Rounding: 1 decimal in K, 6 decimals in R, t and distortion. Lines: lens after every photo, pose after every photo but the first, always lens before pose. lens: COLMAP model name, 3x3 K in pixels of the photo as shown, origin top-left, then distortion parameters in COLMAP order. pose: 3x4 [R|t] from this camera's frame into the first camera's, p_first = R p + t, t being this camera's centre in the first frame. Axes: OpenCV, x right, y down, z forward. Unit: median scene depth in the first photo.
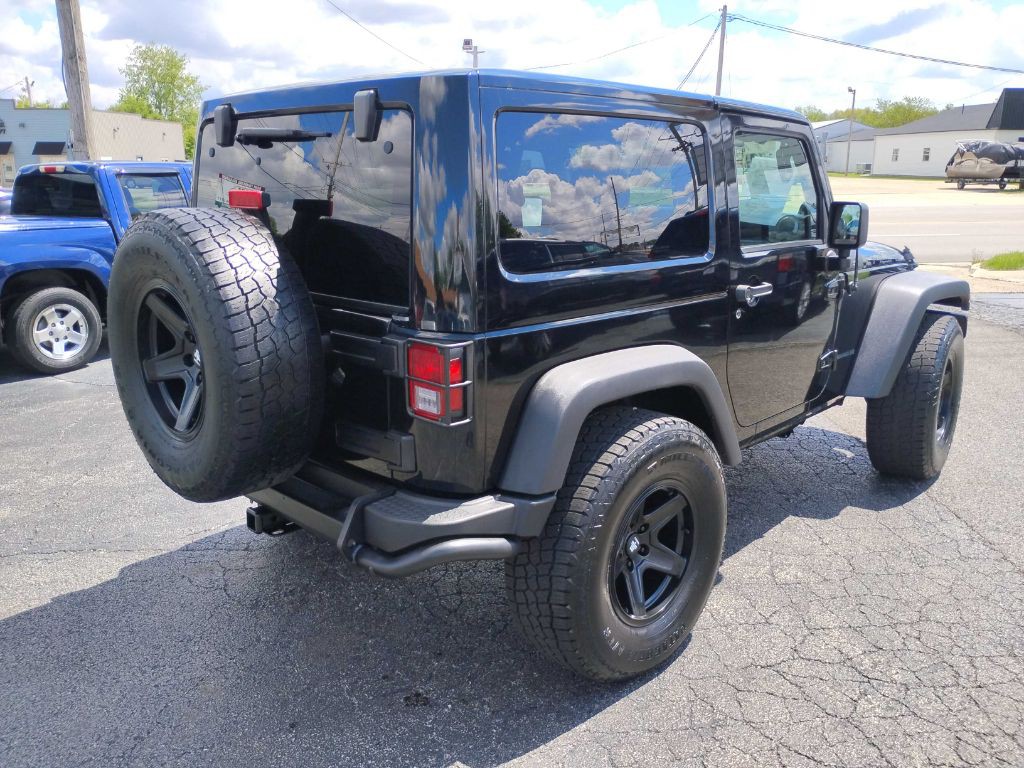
lens RADIAL K [[847.2, 0, 530.1], [0, 847.2, 380.7], [0, 0, 1]] dist [0.064693, -0.080638]
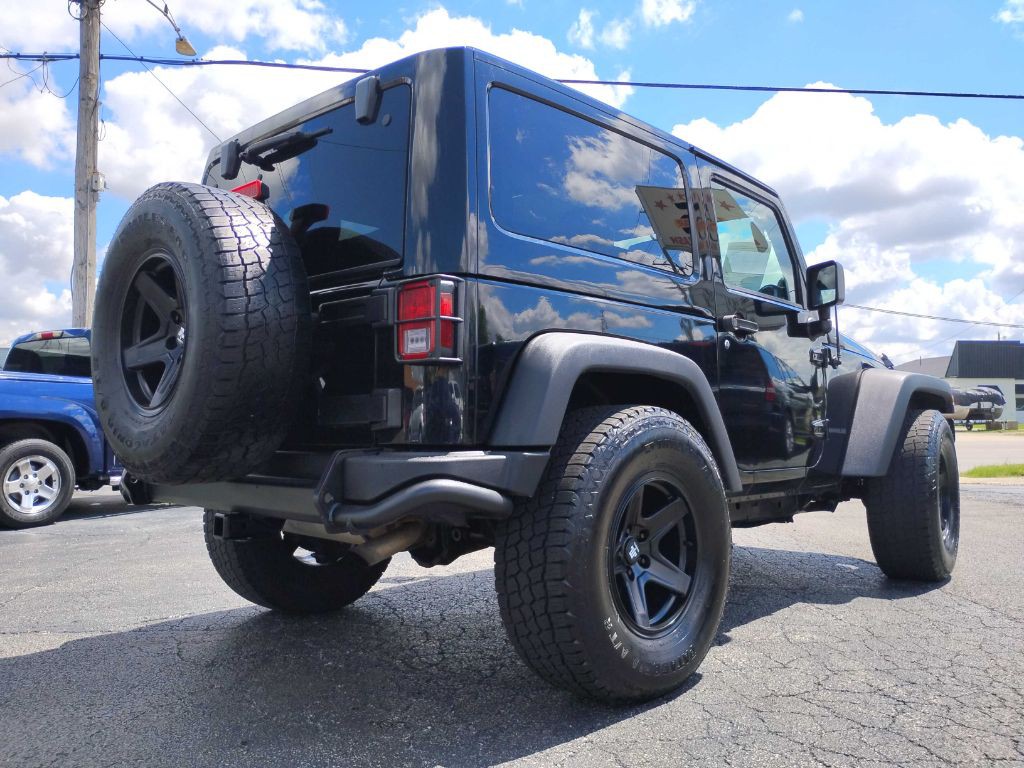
lens RADIAL K [[847.2, 0, 530.1], [0, 847.2, 380.7], [0, 0, 1]] dist [0.064693, -0.080638]
pose [[0.999801, -0.000571, 0.019949, -0.008486], [0.006342, 0.956870, -0.290447, 0.279757], [-0.018923, 0.290516, 0.956683, 0.063745]]
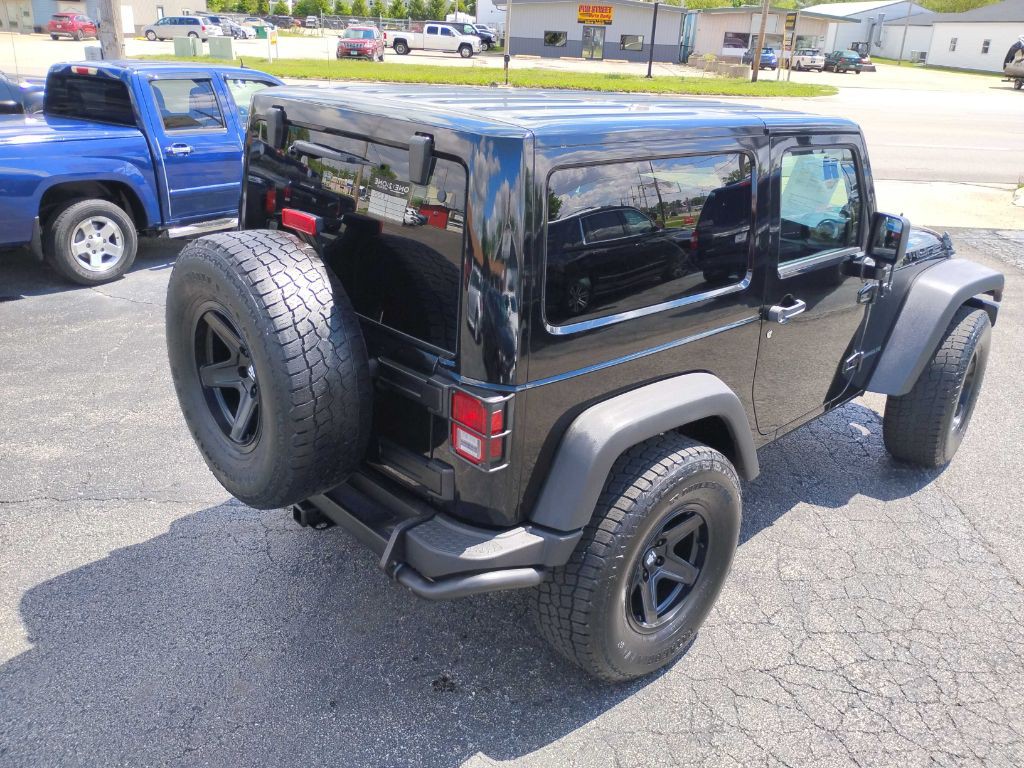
lens RADIAL K [[848.4, 0, 529.4], [0, 848.4, 381.3], [0, 0, 1]] dist [0.065786, -0.082286]
pose [[0.998084, 0.059308, -0.017658, -0.024685], [-0.056185, 0.988119, 0.143050, -0.169695], [0.025932, -0.141783, 0.989558, -0.034853]]
